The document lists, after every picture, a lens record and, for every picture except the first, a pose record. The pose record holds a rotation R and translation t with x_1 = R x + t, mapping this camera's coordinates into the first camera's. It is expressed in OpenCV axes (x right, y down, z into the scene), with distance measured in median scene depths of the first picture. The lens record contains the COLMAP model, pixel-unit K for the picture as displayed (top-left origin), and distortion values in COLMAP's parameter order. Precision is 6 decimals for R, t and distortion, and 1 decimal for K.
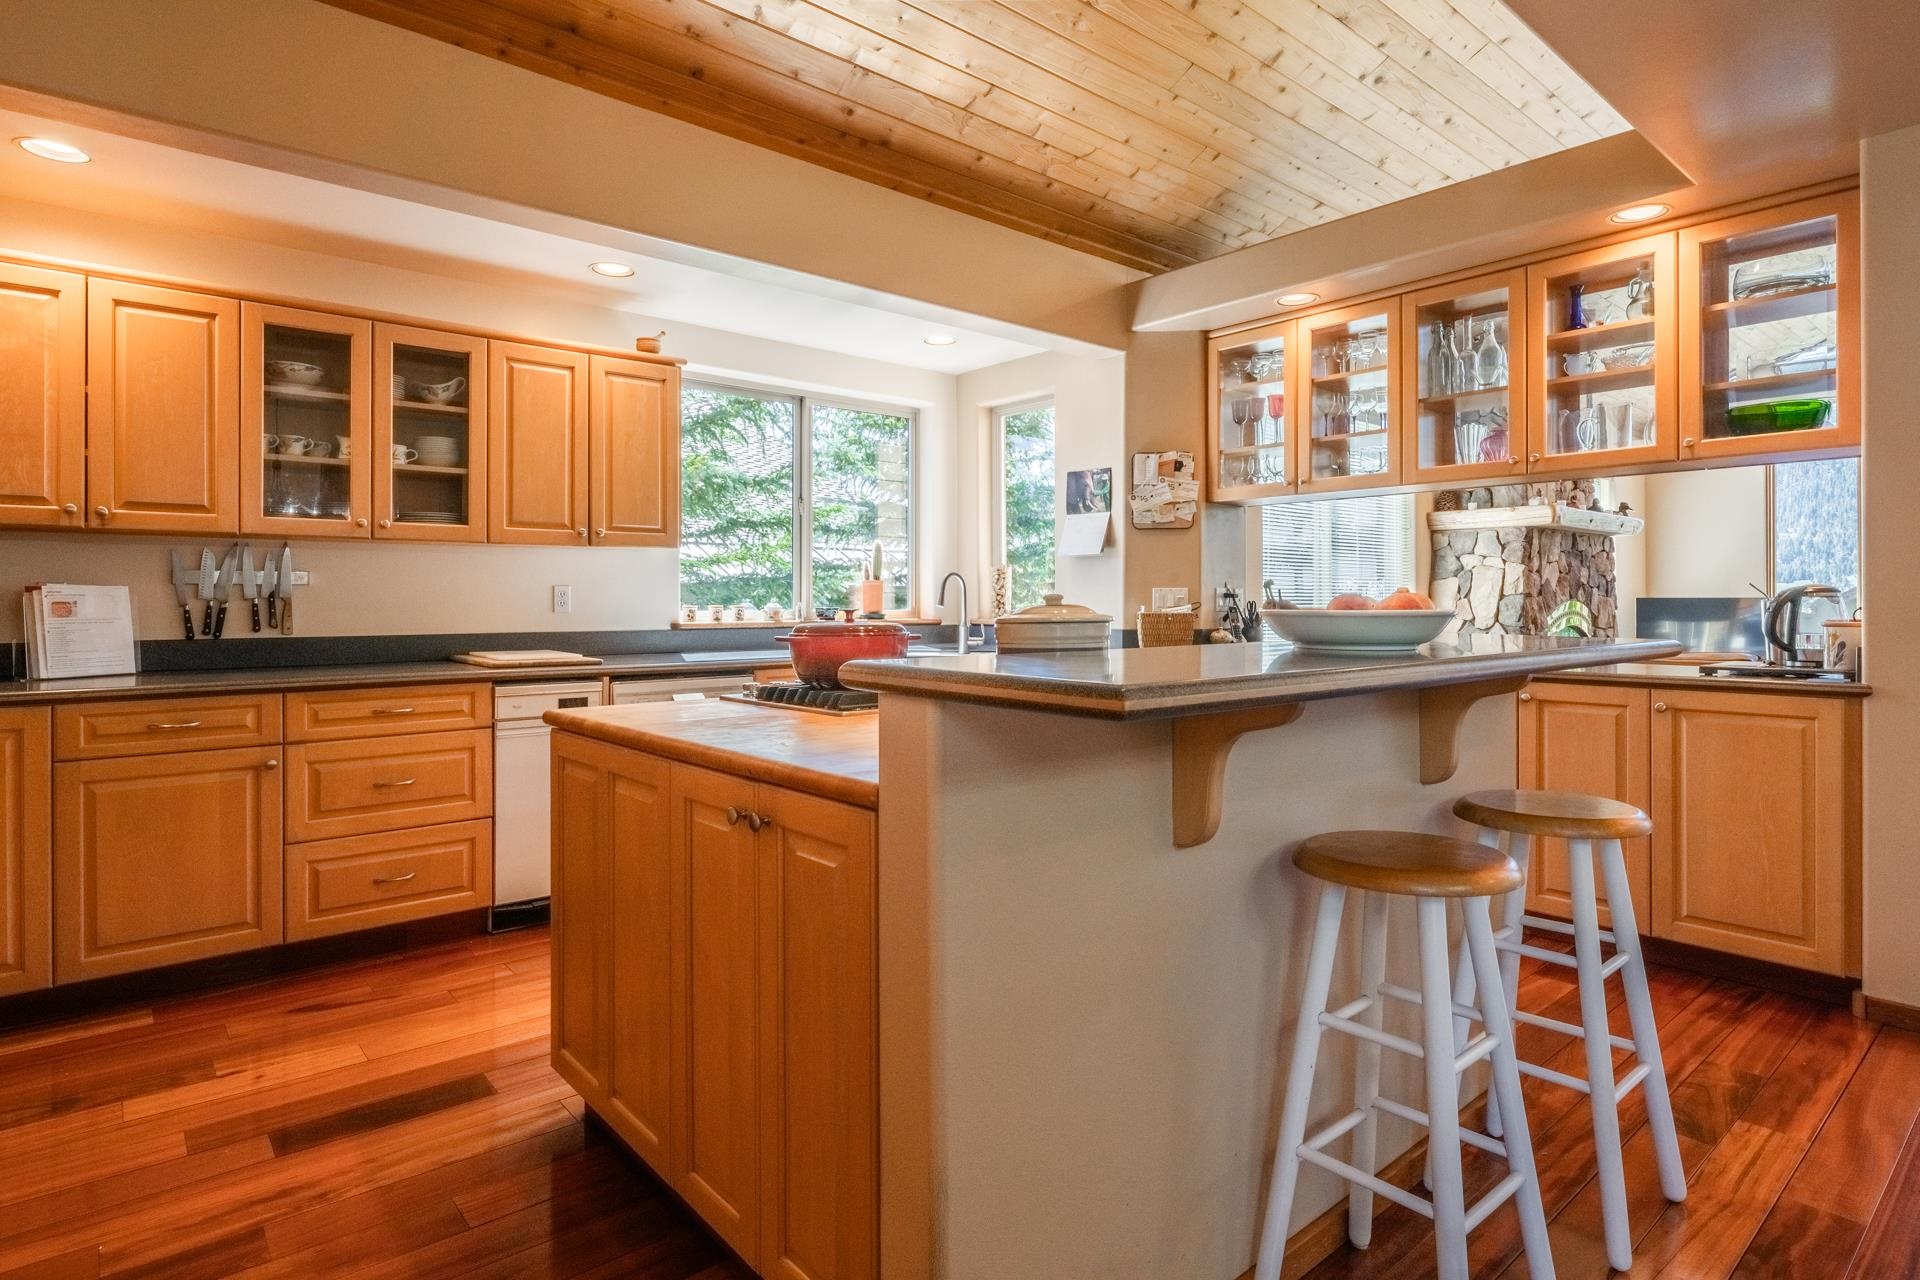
lens RADIAL K [[1010.0, 0, 936.0], [0, 1010.0, 594.0], [0, 0, 1]] dist [-0.009618, 0.002393]
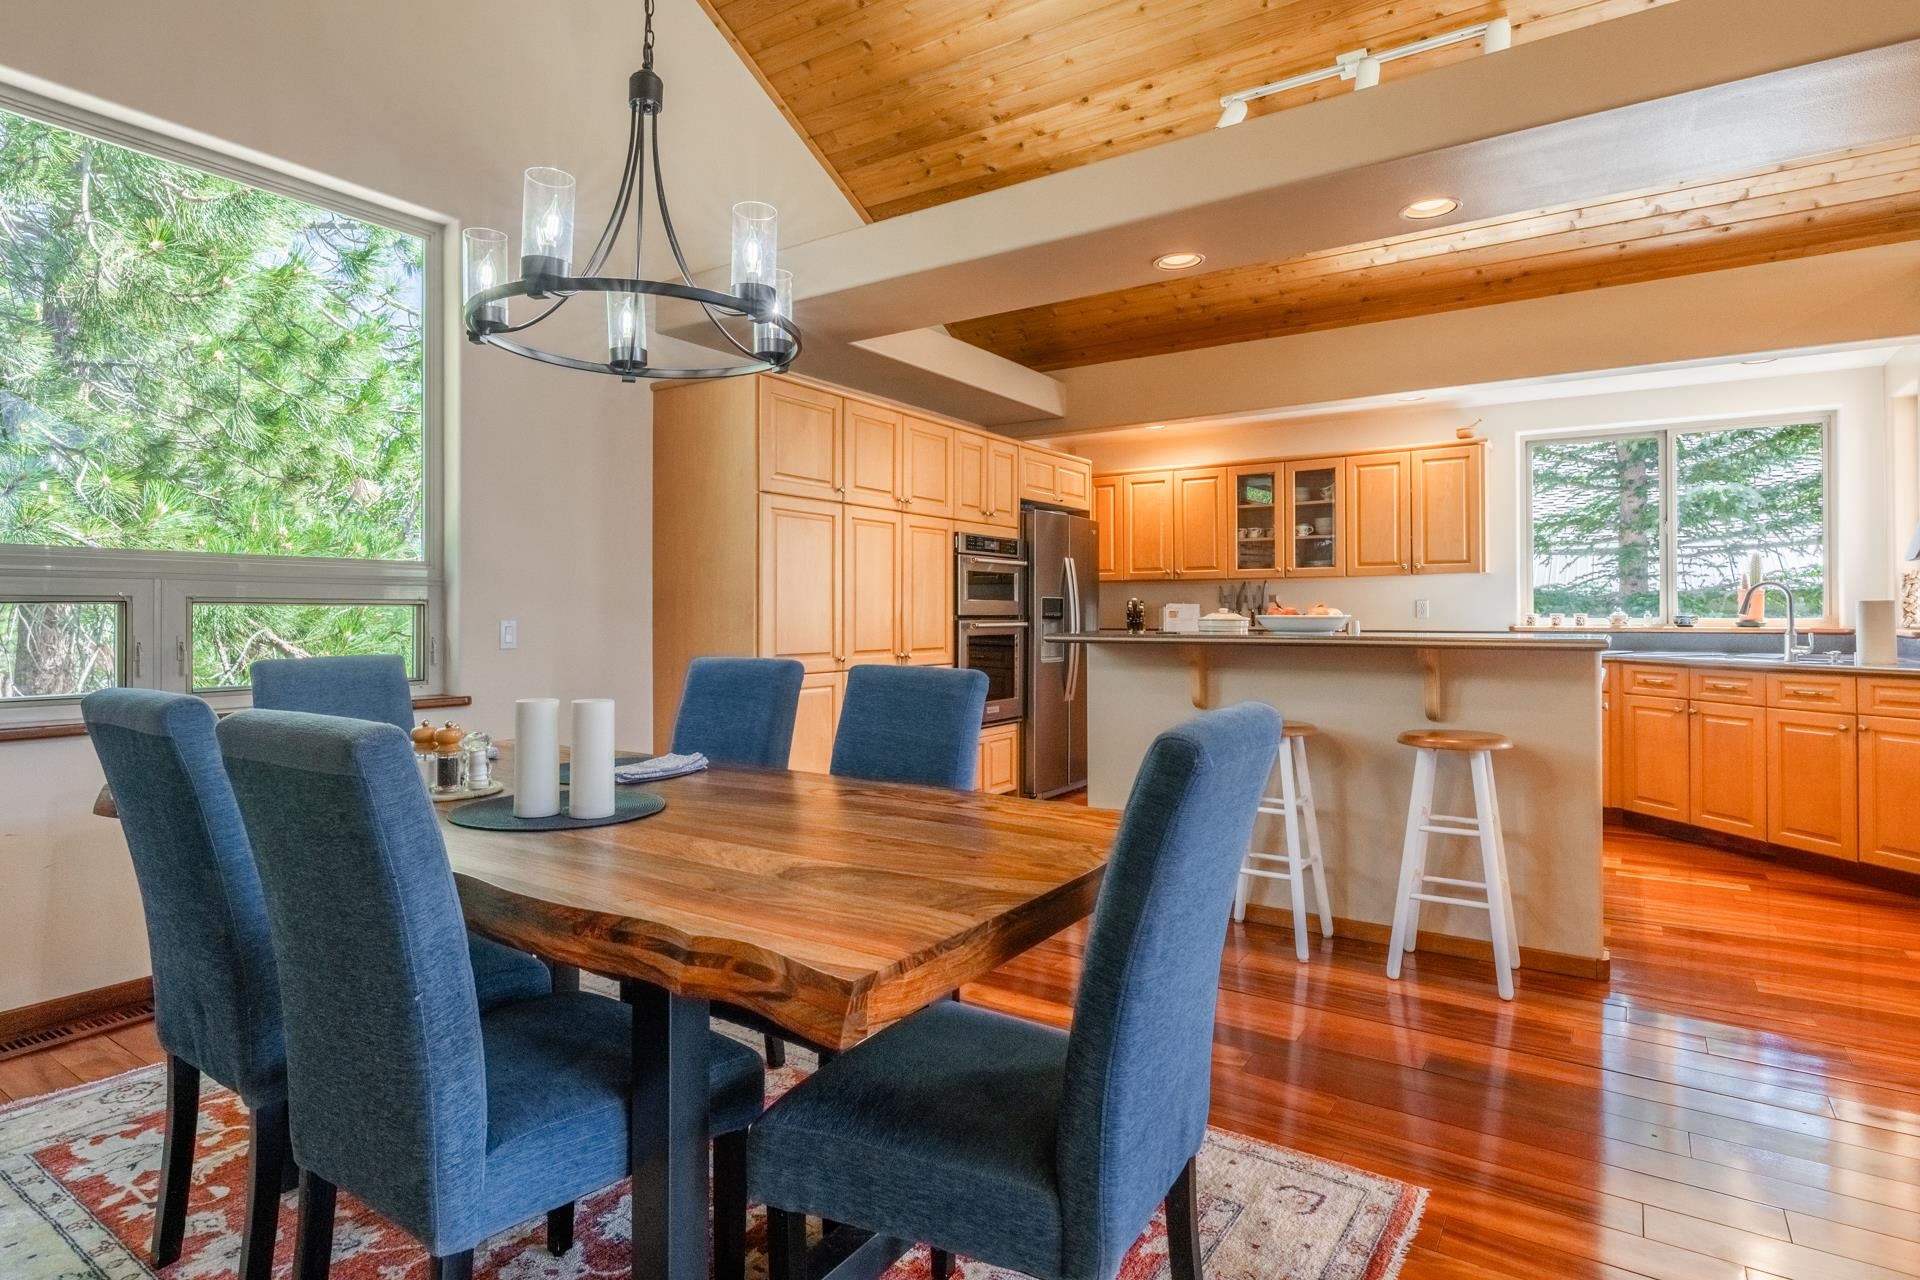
lens RADIAL K [[1010.0, 0, 955.3], [0, 1010.0, 627.2], [0, 0, 1]] dist [-0.009618, 0.002393]
pose [[0.286230, 0.014168, -0.958056, 1.037927], [0.009317, 0.999802, 0.017569, -0.001372], [0.958116, -0.013955, 0.286042, -0.129469]]
